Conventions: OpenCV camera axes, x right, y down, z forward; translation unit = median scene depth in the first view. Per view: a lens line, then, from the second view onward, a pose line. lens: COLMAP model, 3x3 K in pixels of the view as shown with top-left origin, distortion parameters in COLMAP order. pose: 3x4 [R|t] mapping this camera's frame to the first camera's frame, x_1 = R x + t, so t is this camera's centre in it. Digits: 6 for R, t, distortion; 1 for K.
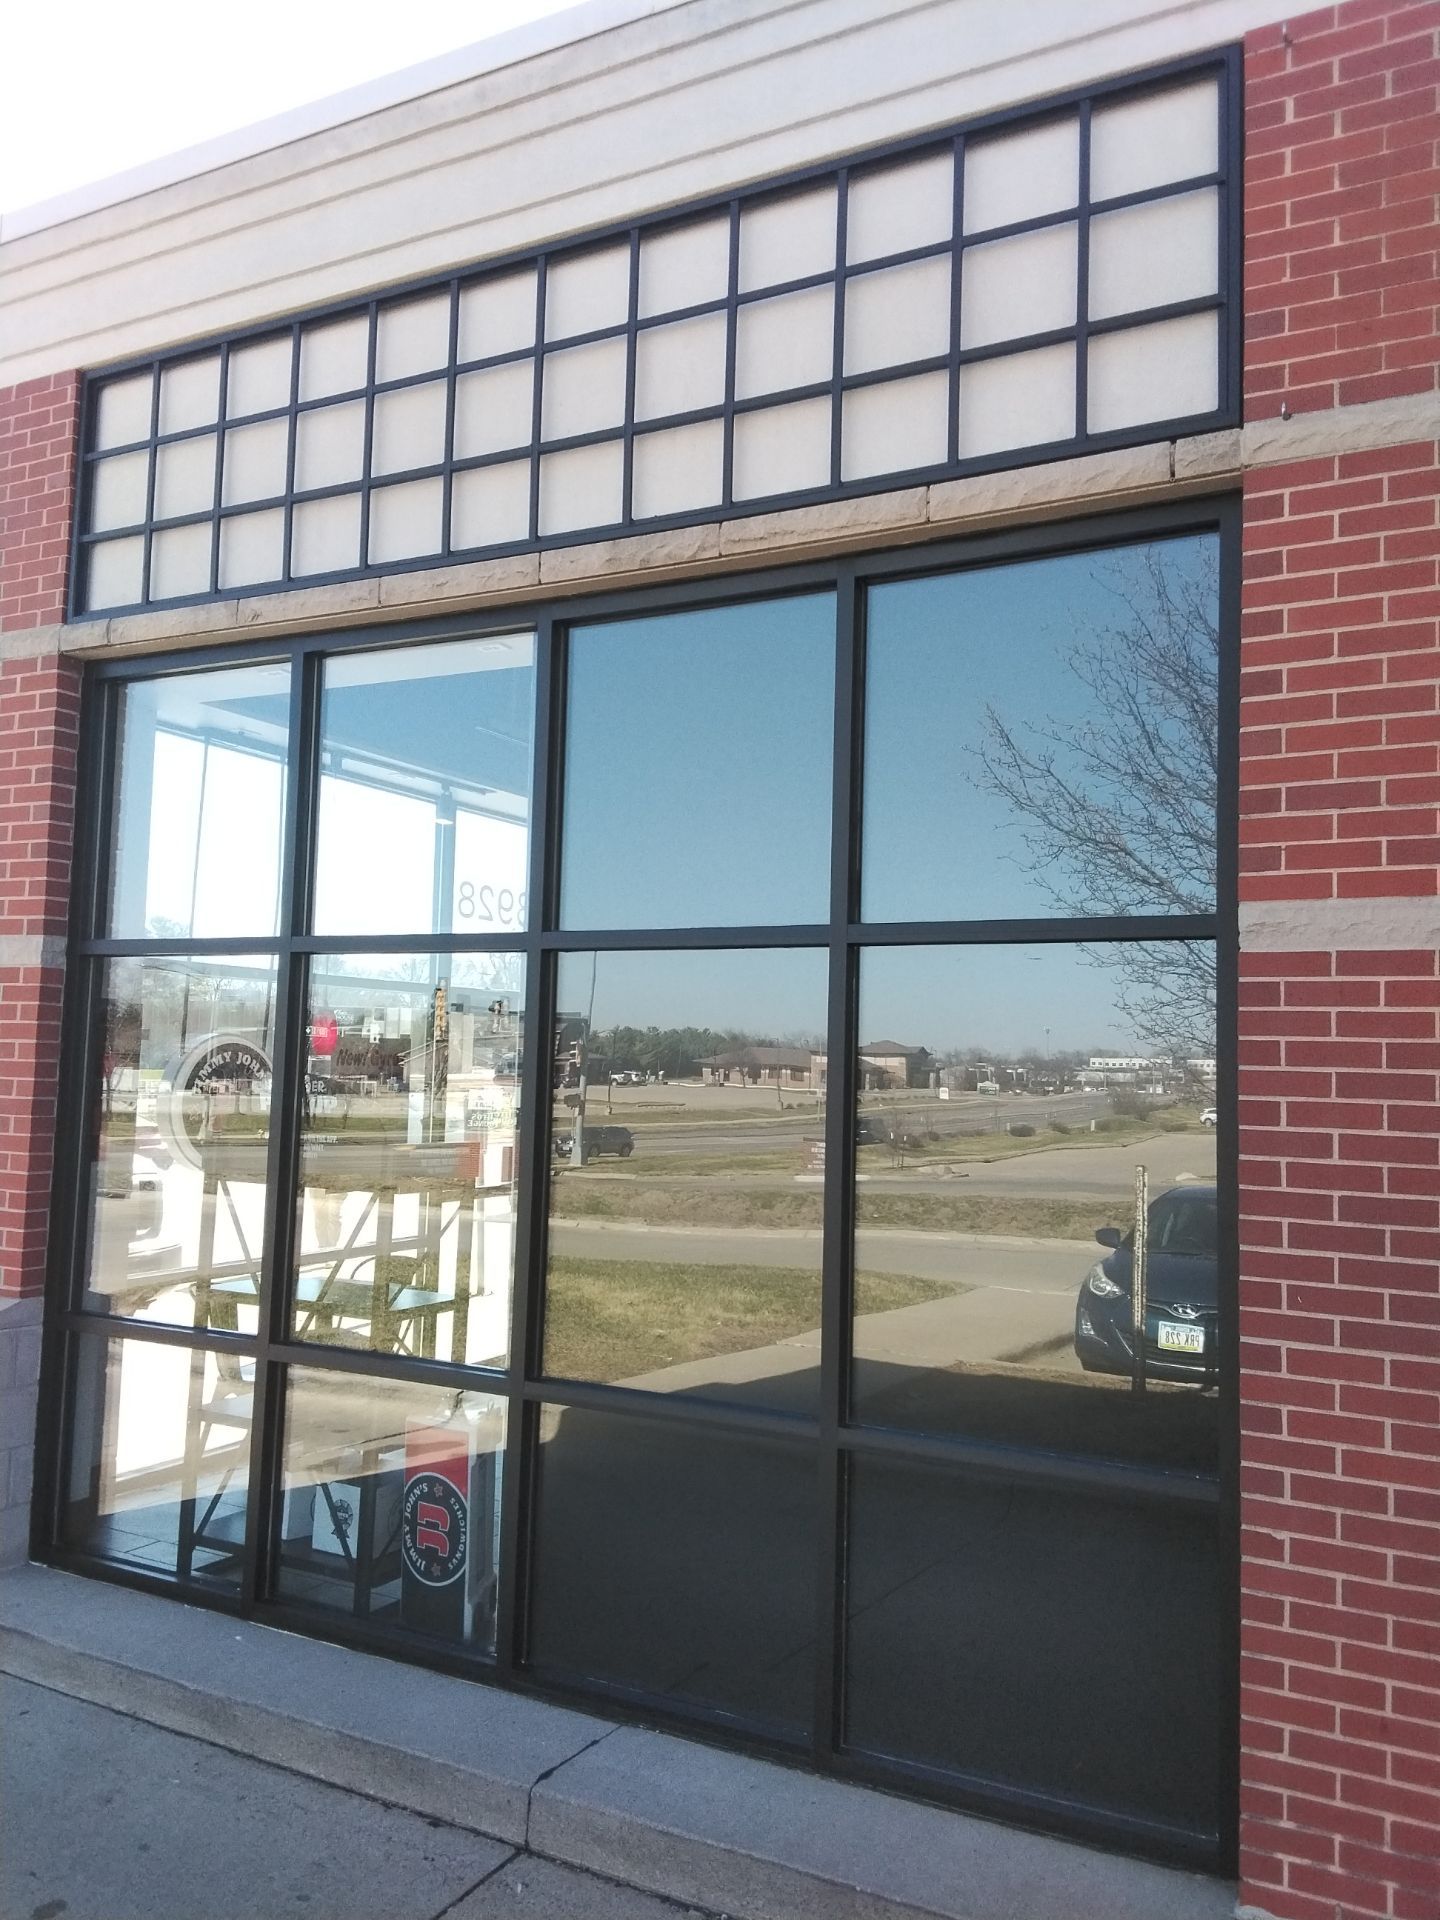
lens RADIAL K [[1592.3, 0, 702.0], [0, 1592.3, 937.4], [0, 0, 1]] dist [0.061311, -0.103696]
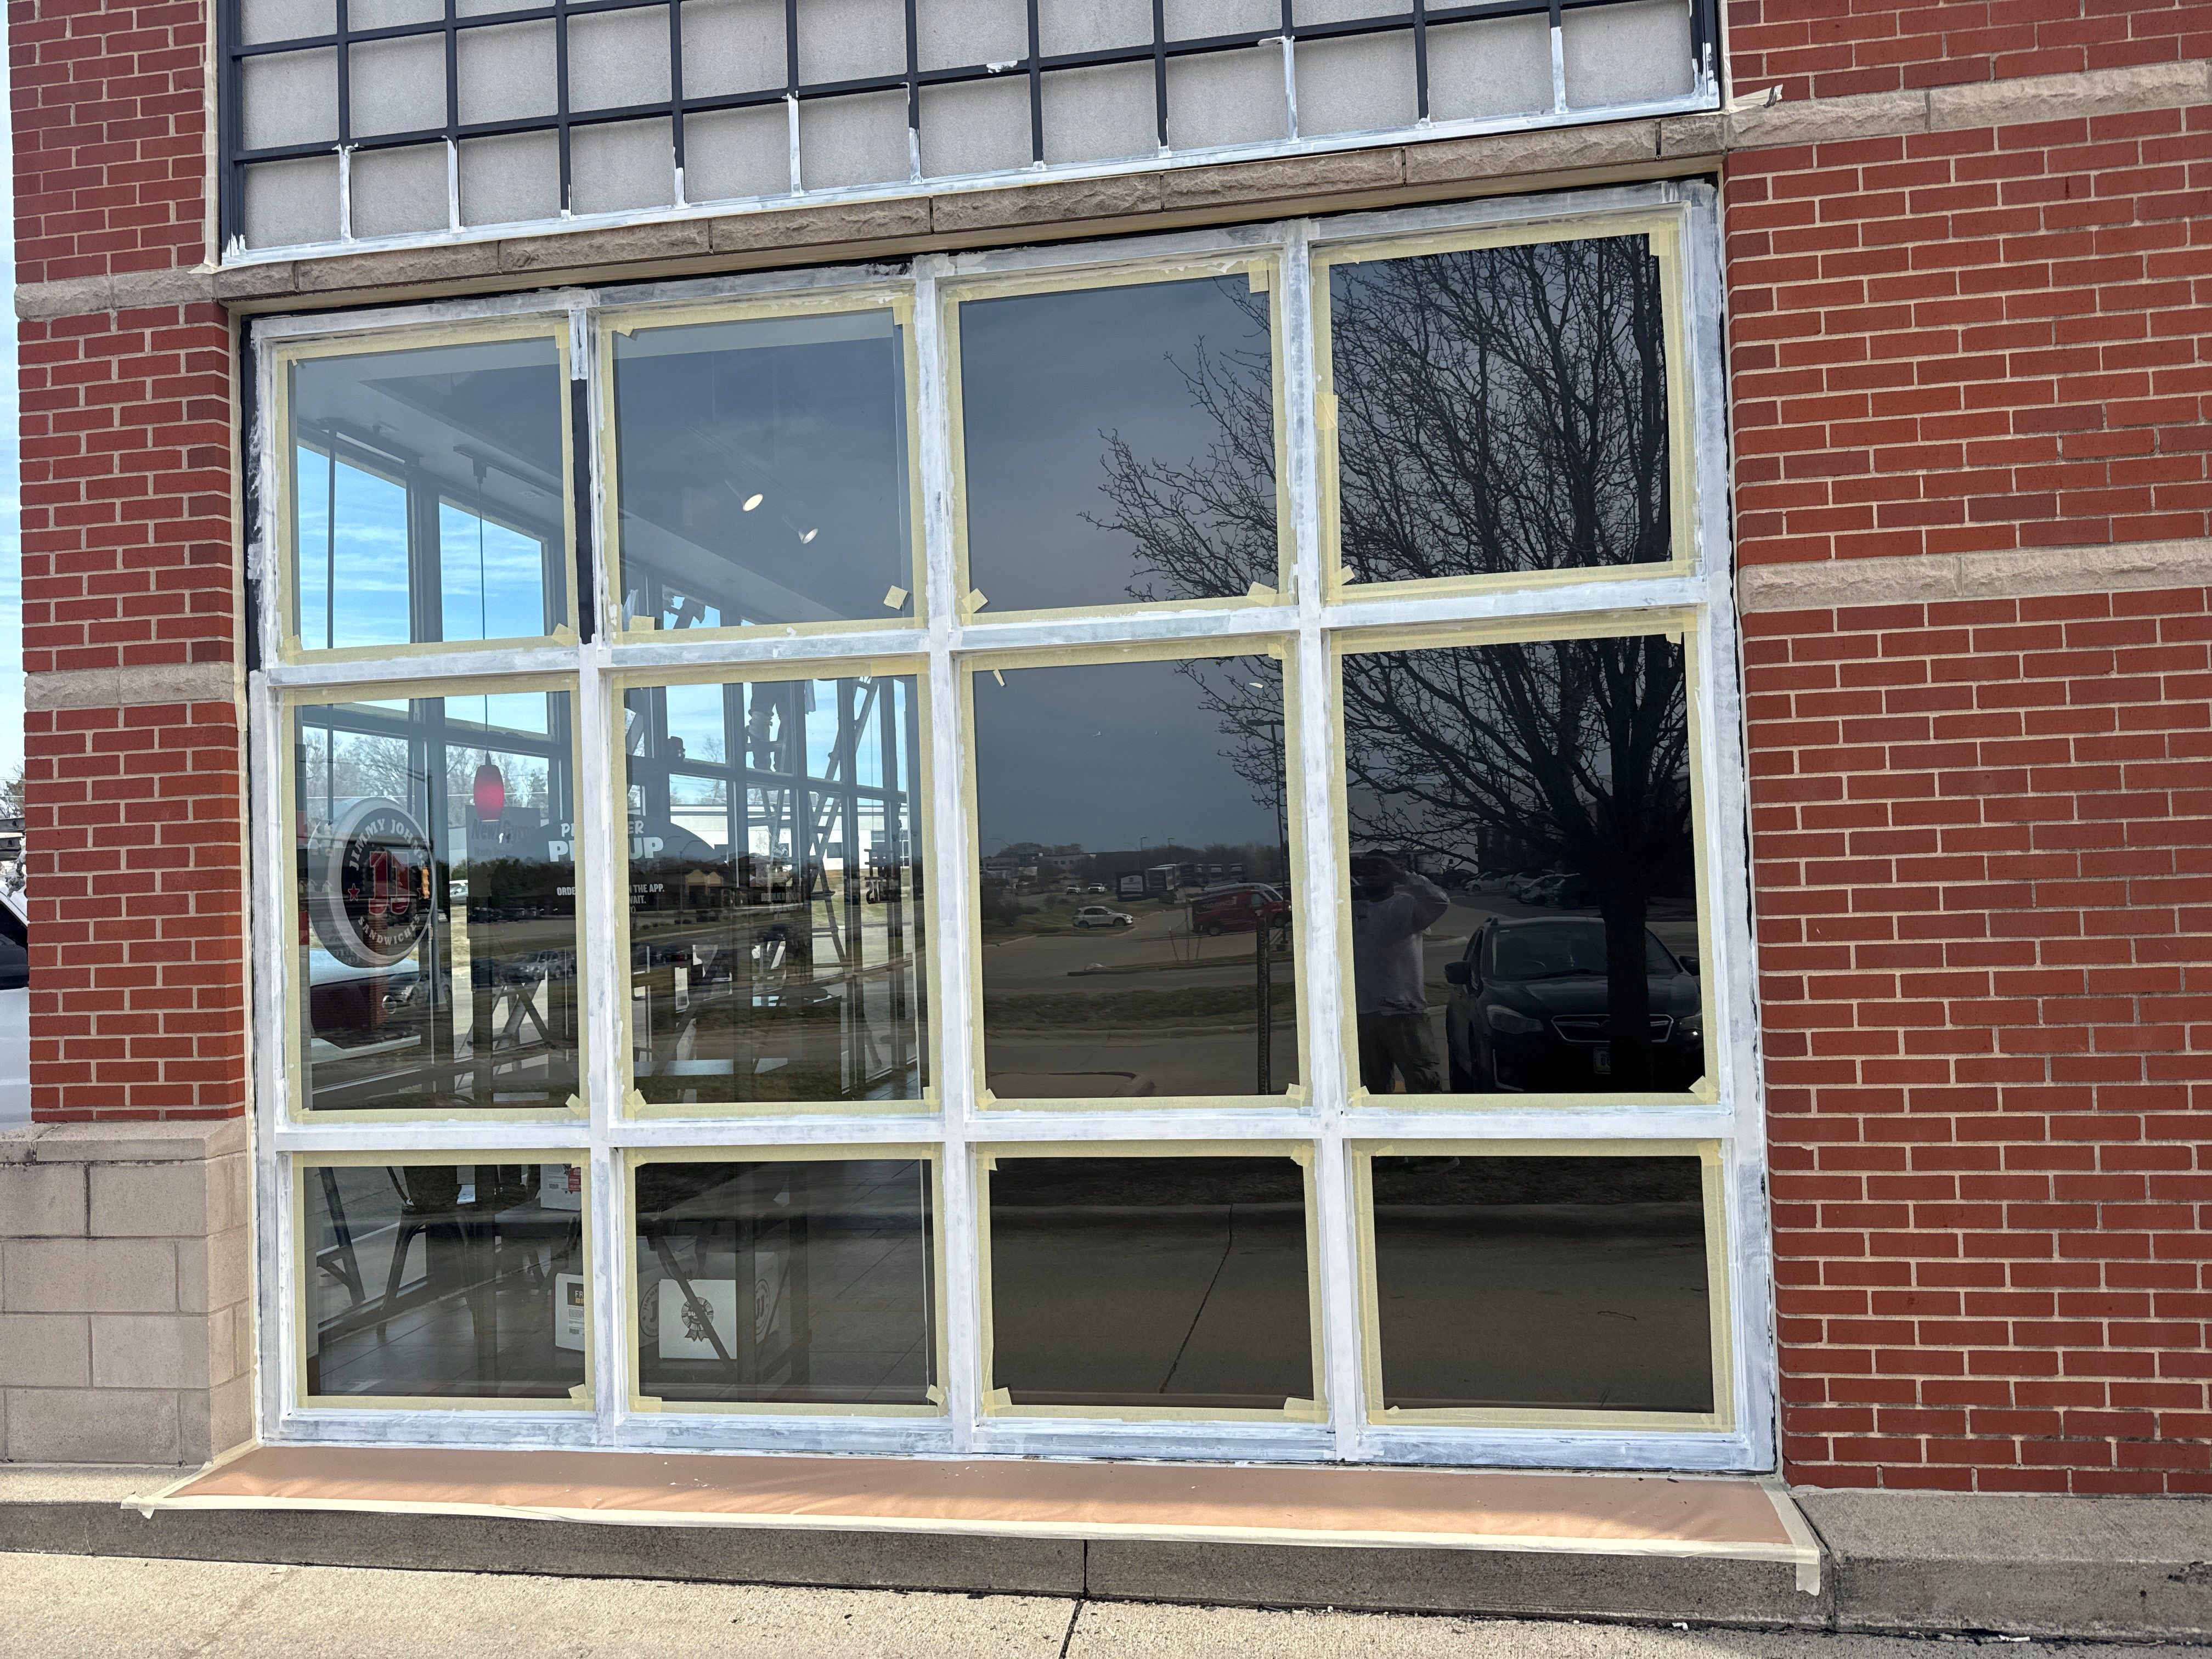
lens RADIAL K [[1665.7, 0, 1159.0], [0, 1665.7, 819.0], [0, 0, 1]] dist [-0.000108, -0.004113]
pose [[0.933227, -0.049497, 0.355862, -0.387412], [0.033126, 0.998100, 0.051955, 0.067989], [-0.357757, -0.036697, 0.933093, 0.099396]]
